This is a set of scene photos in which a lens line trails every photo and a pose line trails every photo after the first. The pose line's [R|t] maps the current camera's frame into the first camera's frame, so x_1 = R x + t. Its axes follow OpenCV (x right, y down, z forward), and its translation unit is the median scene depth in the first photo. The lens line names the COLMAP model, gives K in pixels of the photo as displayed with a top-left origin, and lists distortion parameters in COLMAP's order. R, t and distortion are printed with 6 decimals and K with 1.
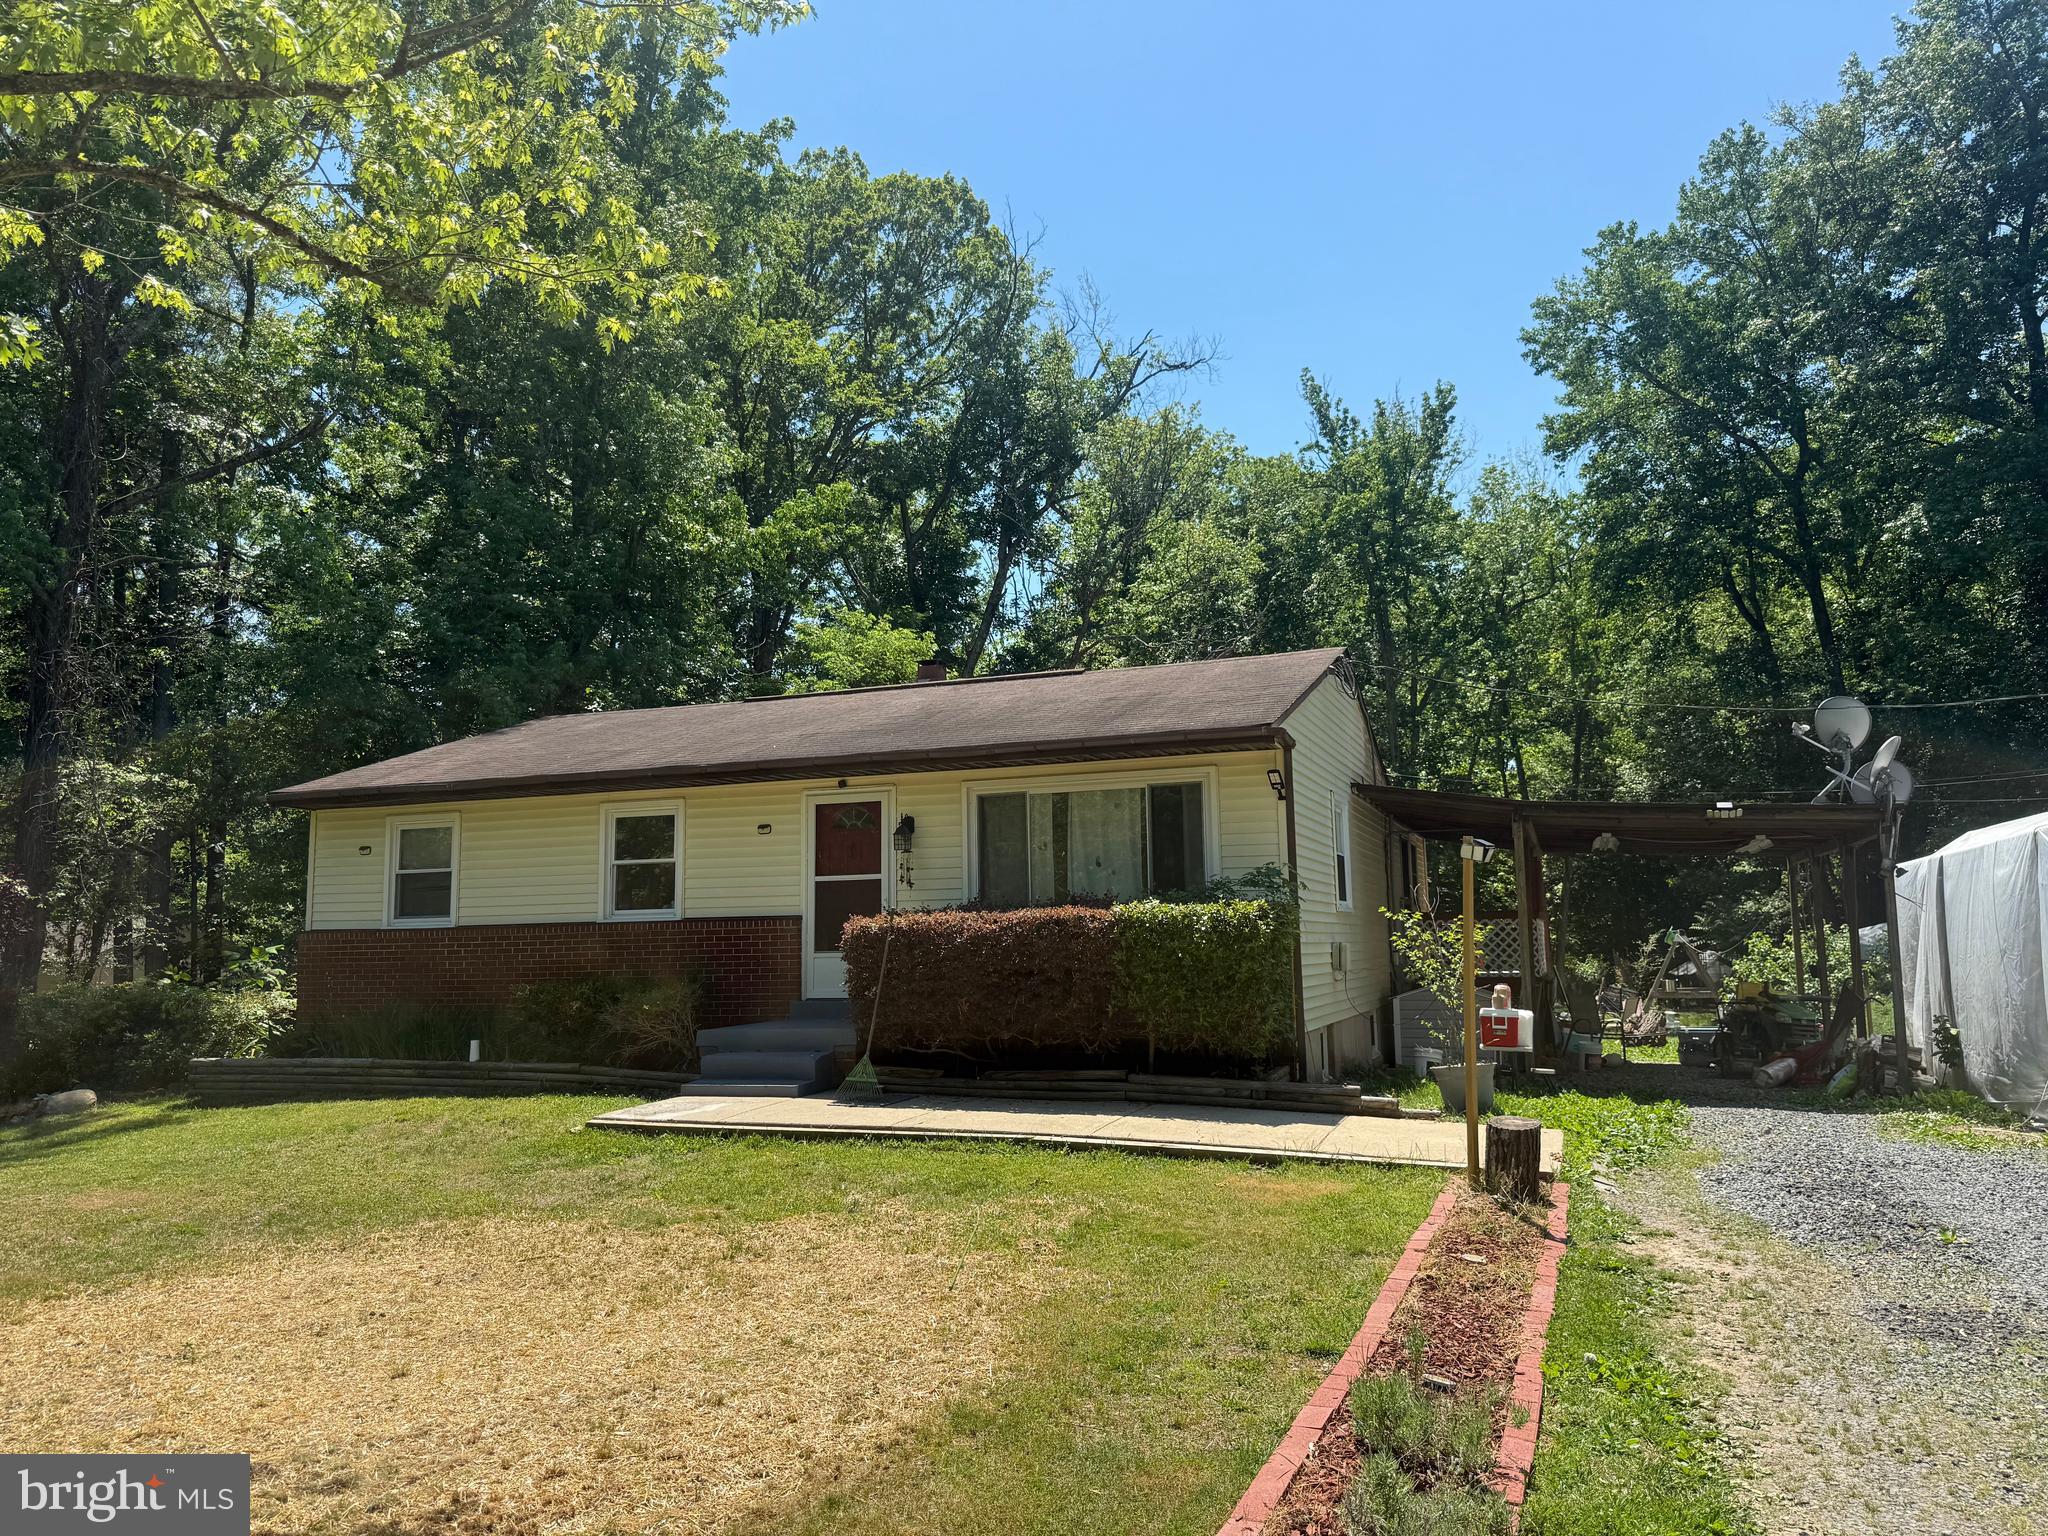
lens RADIAL K [[1436.6, 0, 1028.2], [0, 1436.6, 766.9], [0, 0, 1]] dist [-0.027431, -0.051753]
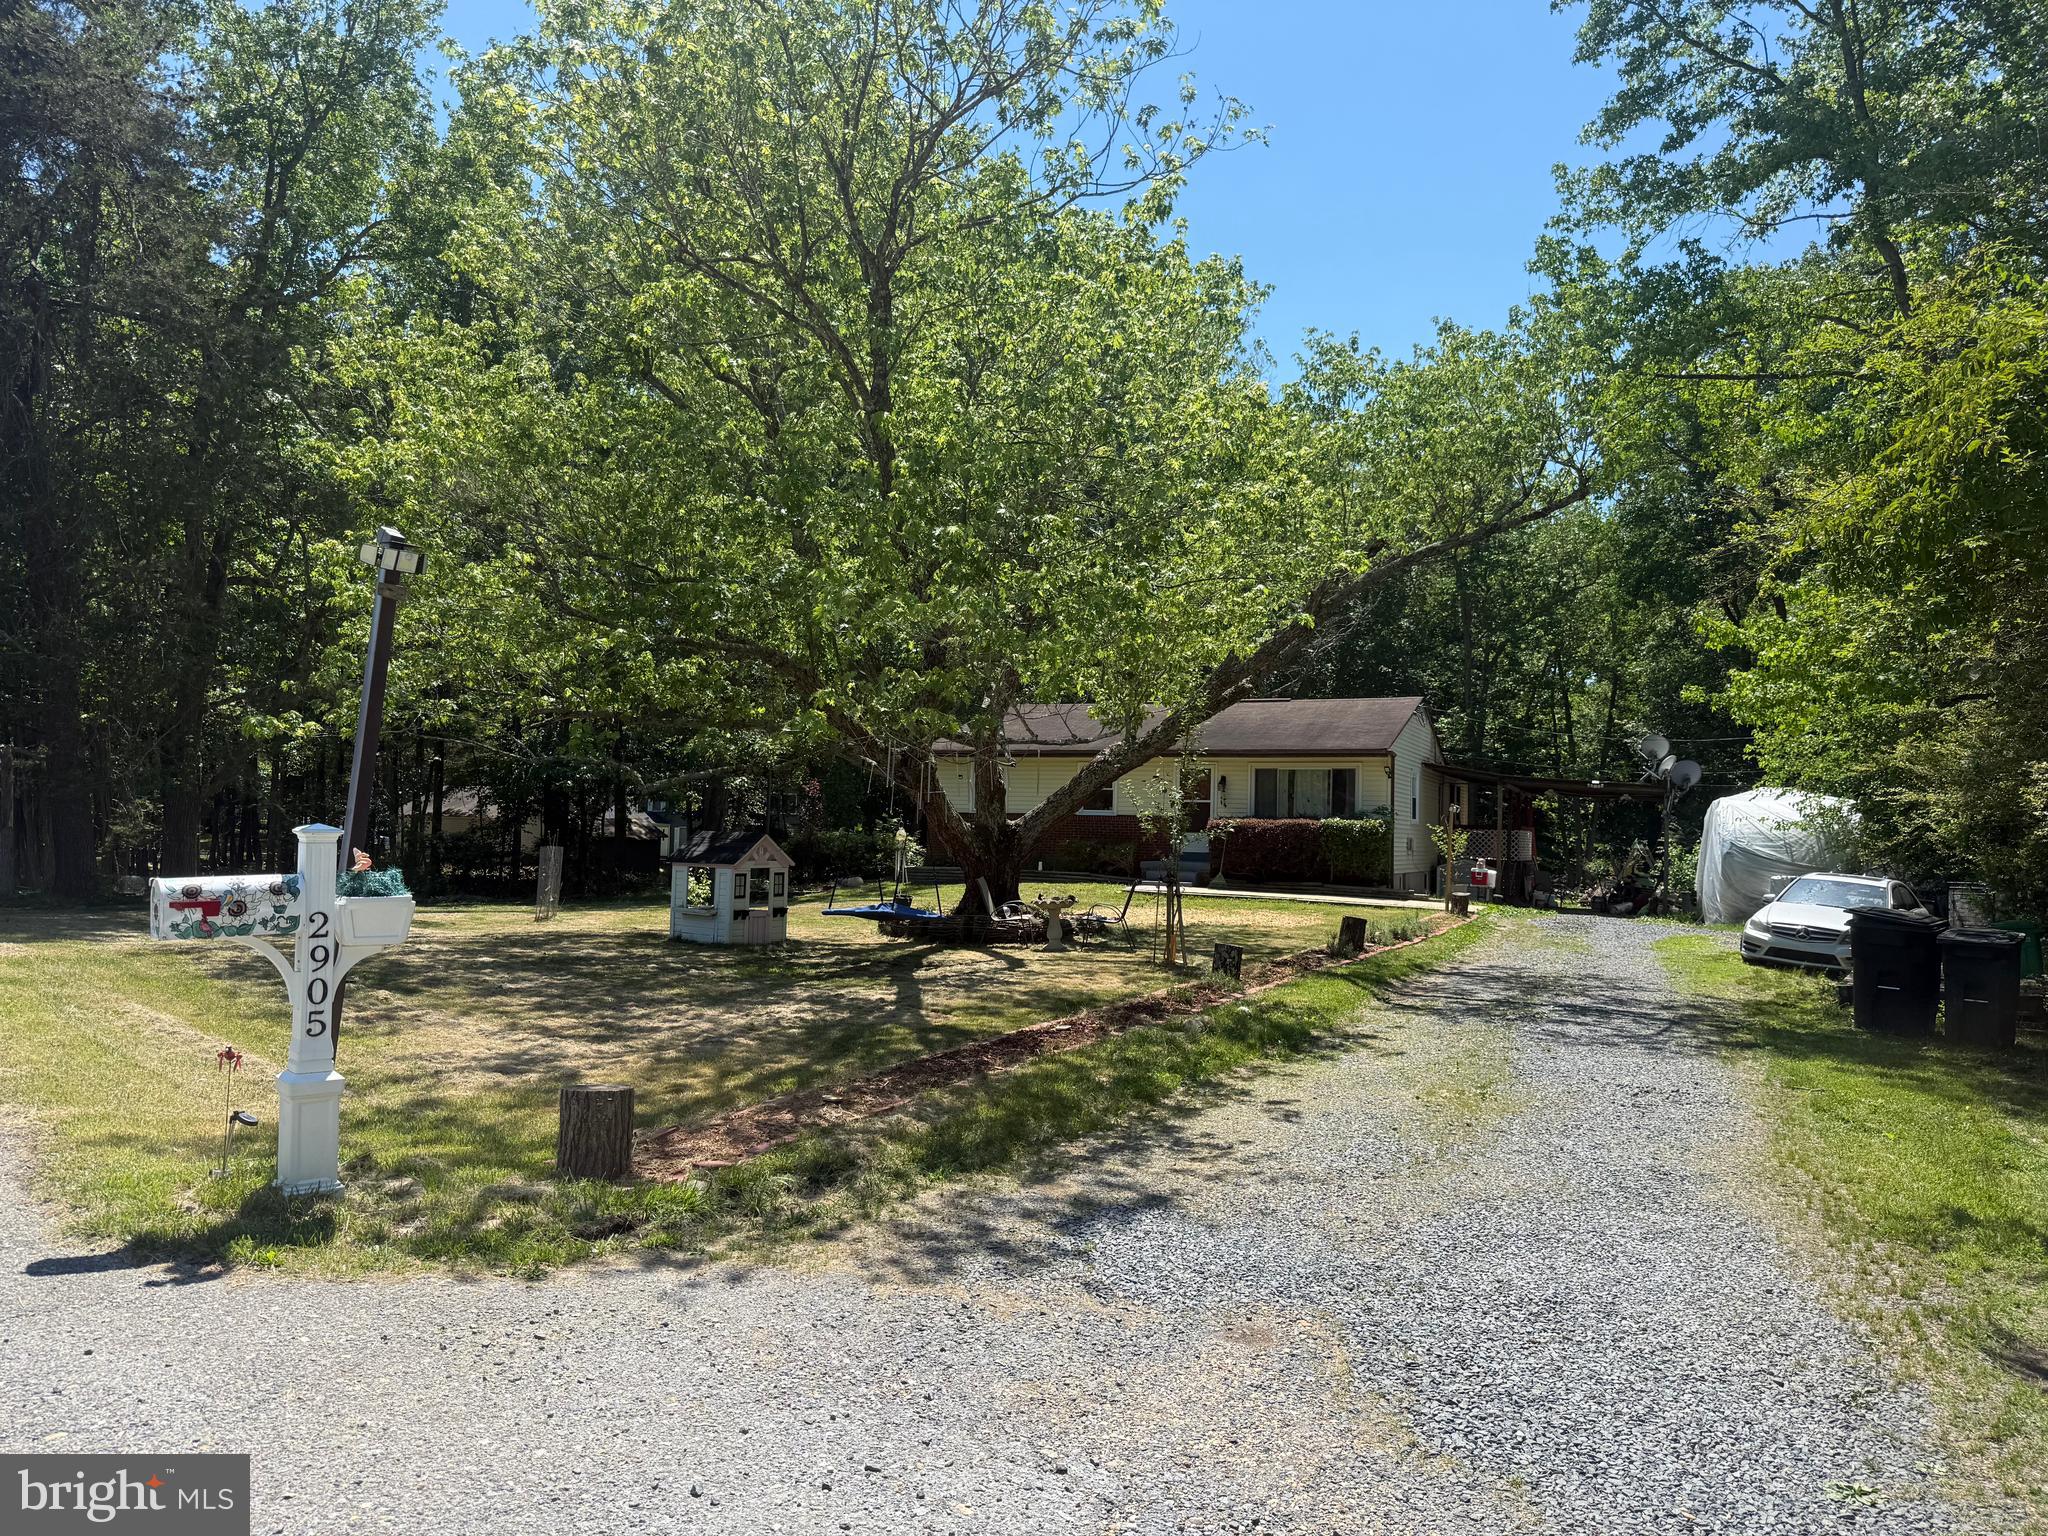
lens RADIAL K [[1436.6, 0, 1015.9], [0, 1436.6, 771.4], [0, 0, 1]] dist [-0.027431, -0.051753]
pose [[0.997130, 0.034213, -0.067538, -0.263299], [-0.028781, 0.996394, 0.079815, -0.148738], [0.070025, -0.077642, 0.994519, -1.319229]]
